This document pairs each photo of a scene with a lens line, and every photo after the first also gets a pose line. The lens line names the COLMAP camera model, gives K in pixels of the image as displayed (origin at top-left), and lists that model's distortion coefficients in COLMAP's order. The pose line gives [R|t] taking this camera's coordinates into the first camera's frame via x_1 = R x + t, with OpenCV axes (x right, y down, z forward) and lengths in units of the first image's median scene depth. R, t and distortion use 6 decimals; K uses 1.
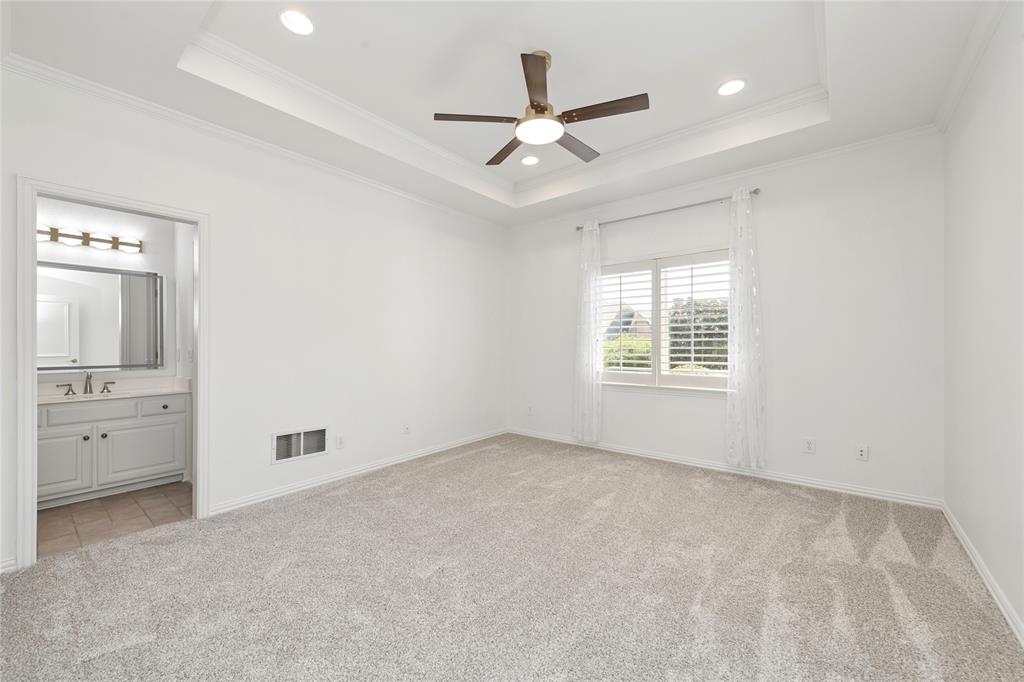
lens RADIAL K [[407.2, 0, 507.0], [0, 407.2, 340.4], [0, 0, 1]] dist [0.000164, -0.000008]
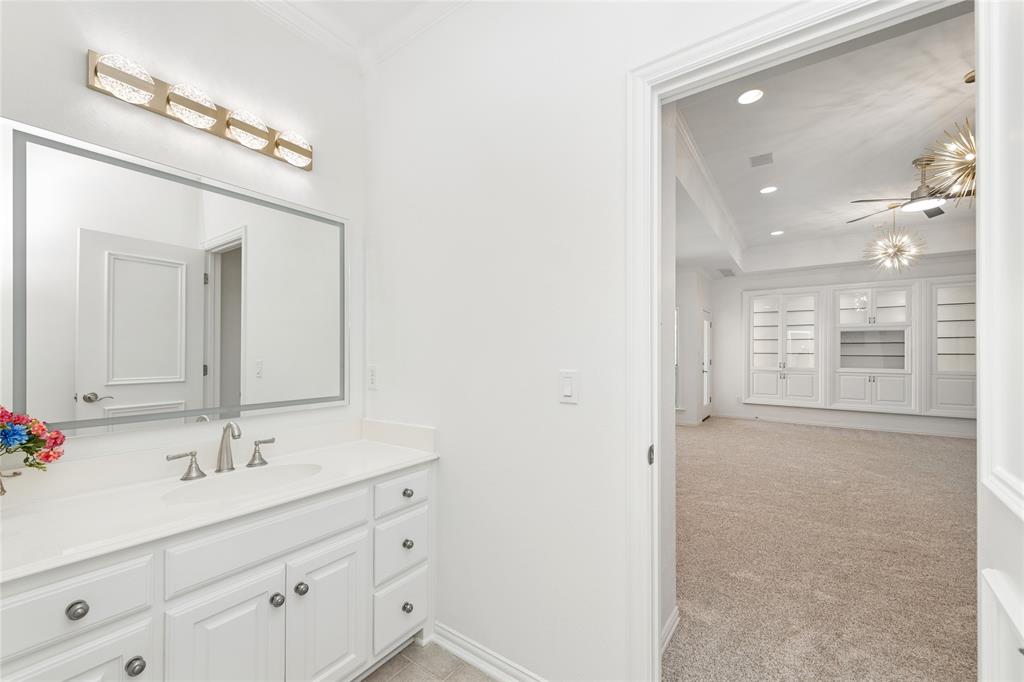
lens RADIAL K [[407.2, 0, 511.7], [0, 407.2, 351.5], [0, 0, 1]] dist [0.000164, -0.000008]
pose [[0.995727, -0.001455, 0.092337, -0.773162], [0.002320, 0.999954, -0.009260, 0.006646], [-0.092320, 0.009434, 0.995685, 0.541023]]
